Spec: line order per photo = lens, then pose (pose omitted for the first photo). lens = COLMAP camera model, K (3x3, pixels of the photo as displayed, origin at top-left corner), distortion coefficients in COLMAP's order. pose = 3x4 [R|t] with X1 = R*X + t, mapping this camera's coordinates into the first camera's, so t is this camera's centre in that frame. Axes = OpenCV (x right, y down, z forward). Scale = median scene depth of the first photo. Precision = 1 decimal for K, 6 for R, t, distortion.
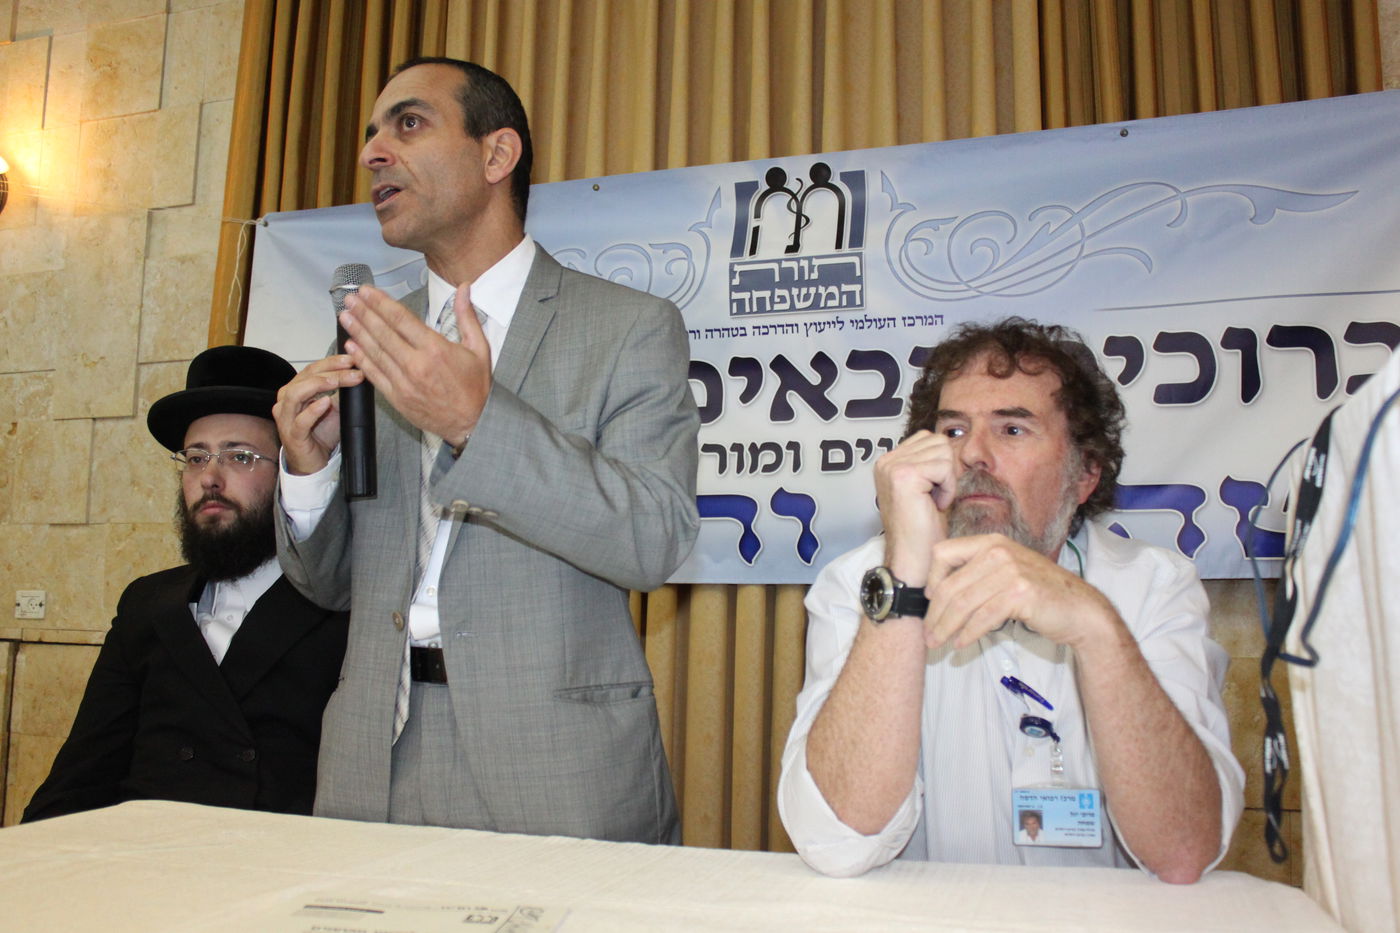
lens RADIAL K [[1258.0, 0, 700.0], [0, 1258.0, 466.5], [0, 0, 1]] dist [-0.004674, 0.001509]
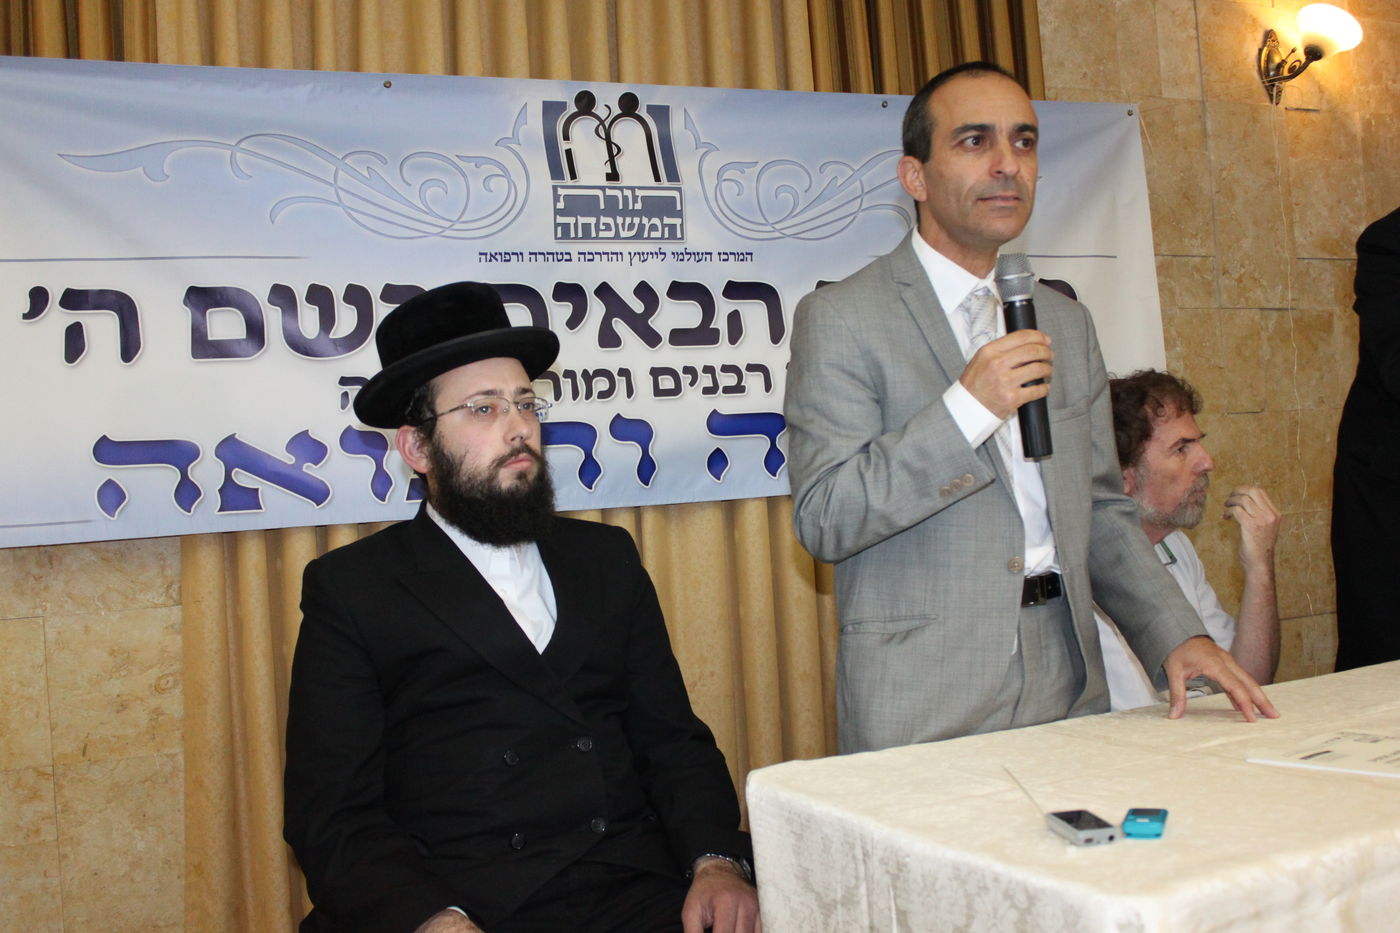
lens RADIAL K [[1337.2, 0, 700.0], [0, 1337.2, 466.5], [0, 0, 1]] dist [0.005278, 0.001140]
pose [[0.792271, -0.047742, 0.608298, -0.541747], [0.001248, 0.997059, 0.076628, -0.023461], [-0.610167, -0.059951, 0.790001, 0.094718]]
